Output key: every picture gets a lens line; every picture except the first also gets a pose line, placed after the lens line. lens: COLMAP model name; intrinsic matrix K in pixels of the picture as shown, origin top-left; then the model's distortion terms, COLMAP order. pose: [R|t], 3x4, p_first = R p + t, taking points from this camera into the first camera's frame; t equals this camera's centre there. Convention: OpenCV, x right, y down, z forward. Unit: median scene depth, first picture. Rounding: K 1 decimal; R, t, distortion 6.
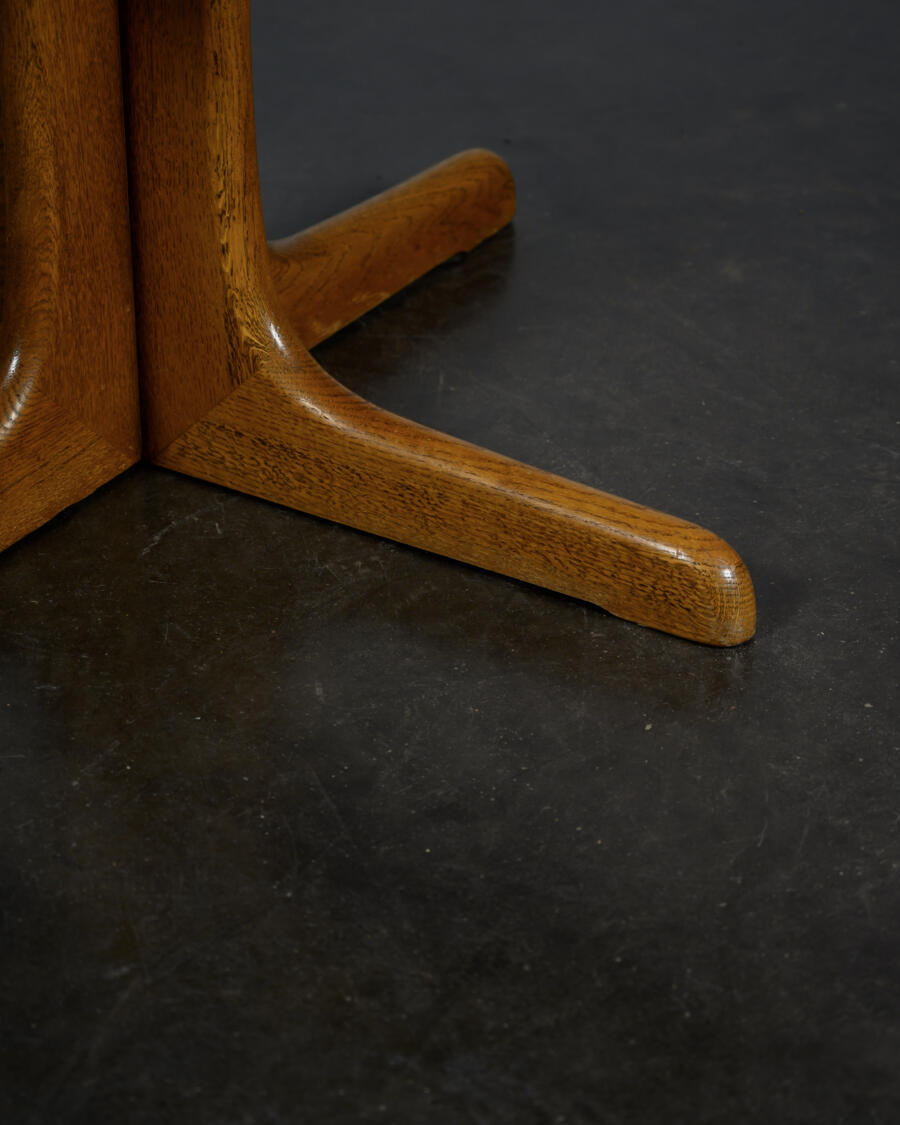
lens RADIAL K [[3022.1, 0, 448.2], [0, 3022.1, 563.1], [0, 0, 1]] dist [0.004862, -0.210524]
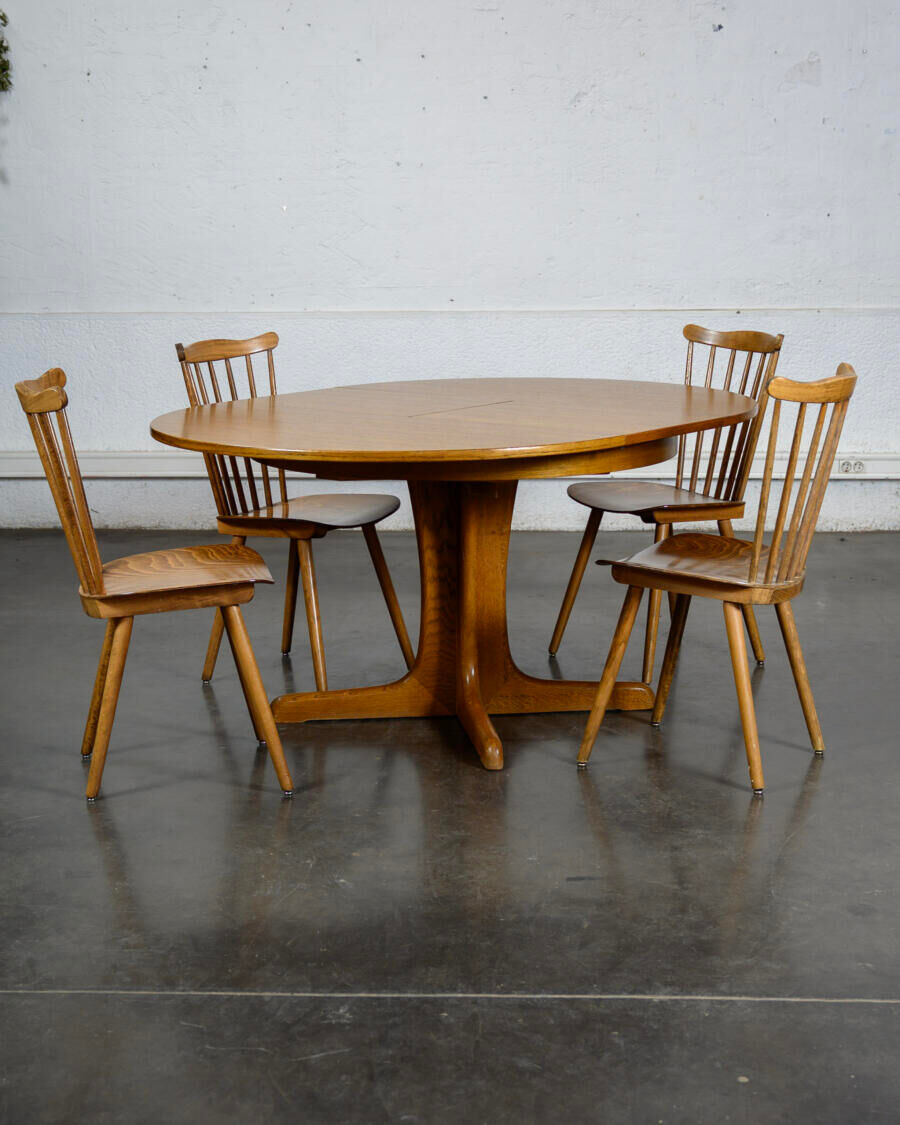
lens RADIAL K [[1843.9, 0, 430.8], [0, 1843.9, 640.8], [0, 0, 1]] dist [0.003048, 0.006629]
pose [[0.968038, 0.050351, -0.245697, 0.383417], [-0.119430, 0.953983, -0.275052, 0.482645], [0.220542, 0.295604, 0.929505, -1.076209]]
